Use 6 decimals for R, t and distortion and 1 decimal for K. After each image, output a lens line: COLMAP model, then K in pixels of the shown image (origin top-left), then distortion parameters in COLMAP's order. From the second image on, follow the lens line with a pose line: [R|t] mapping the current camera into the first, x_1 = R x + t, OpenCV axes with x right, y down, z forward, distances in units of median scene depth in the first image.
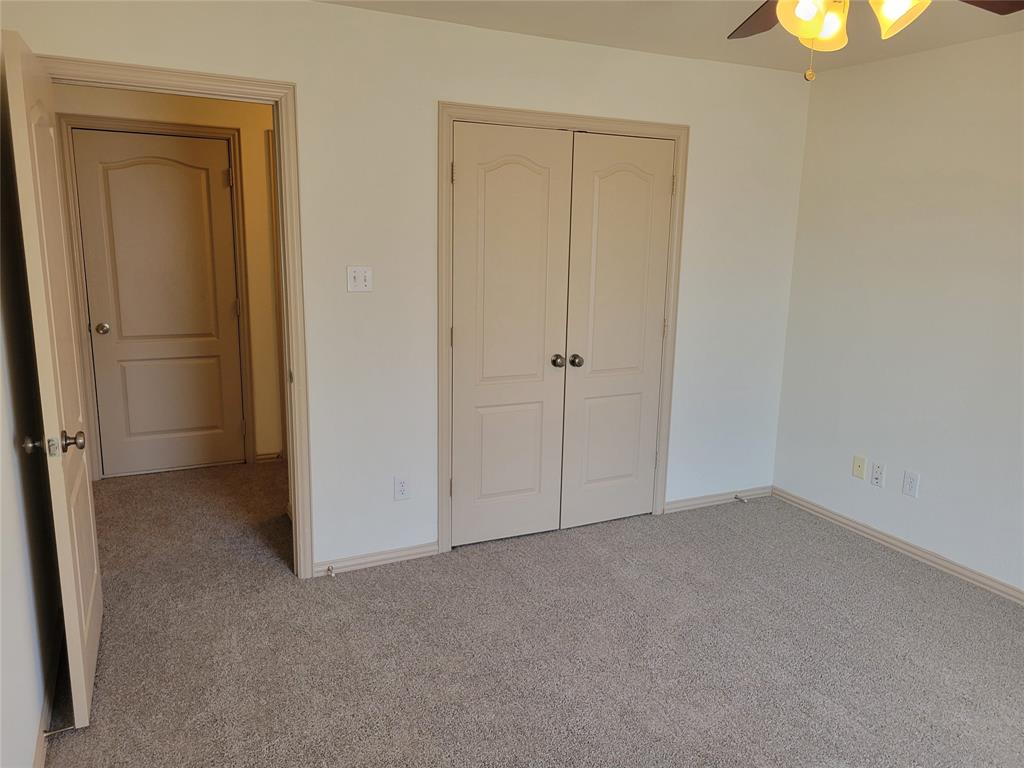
lens RADIAL K [[773.4, 0, 513.9], [0, 773.4, 386.4], [0, 0, 1]] dist [0.054090, -0.016215]
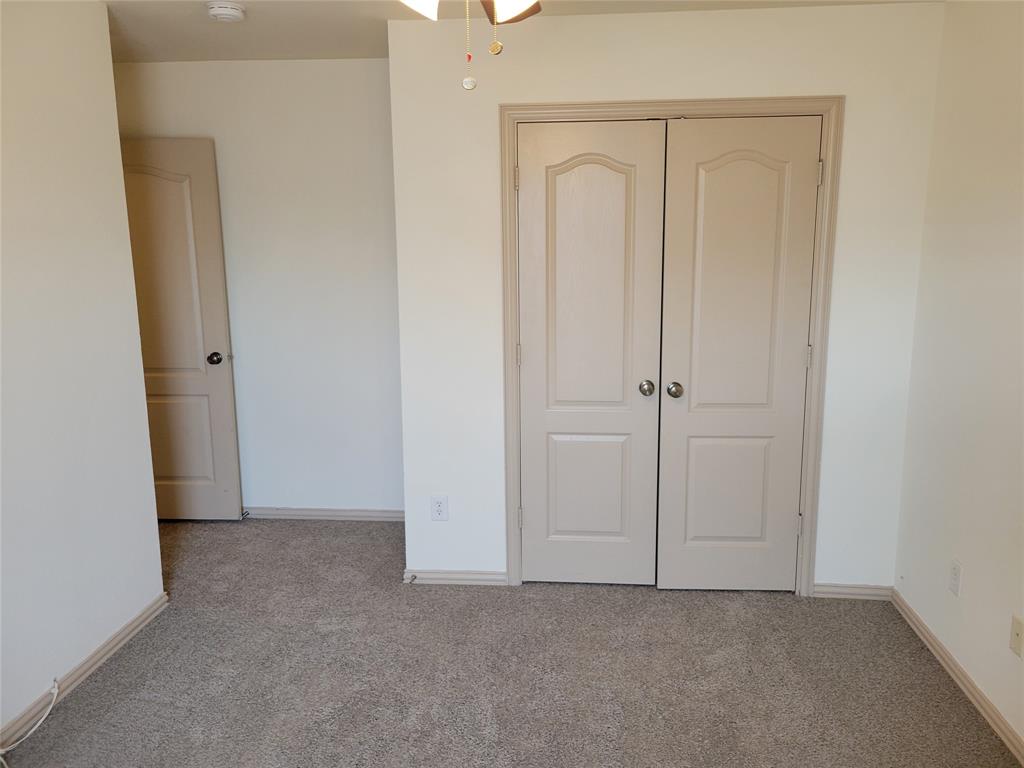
lens RADIAL K [[773.4, 0, 510.7], [0, 773.4, 379.7], [0, 0, 1]] dist [0.054090, -0.016215]
pose [[0.848491, 0.066281, -0.525043, 0.374371], [-0.080235, 0.996769, -0.003832, -0.027690], [0.523092, 0.045379, 0.851067, 0.193119]]
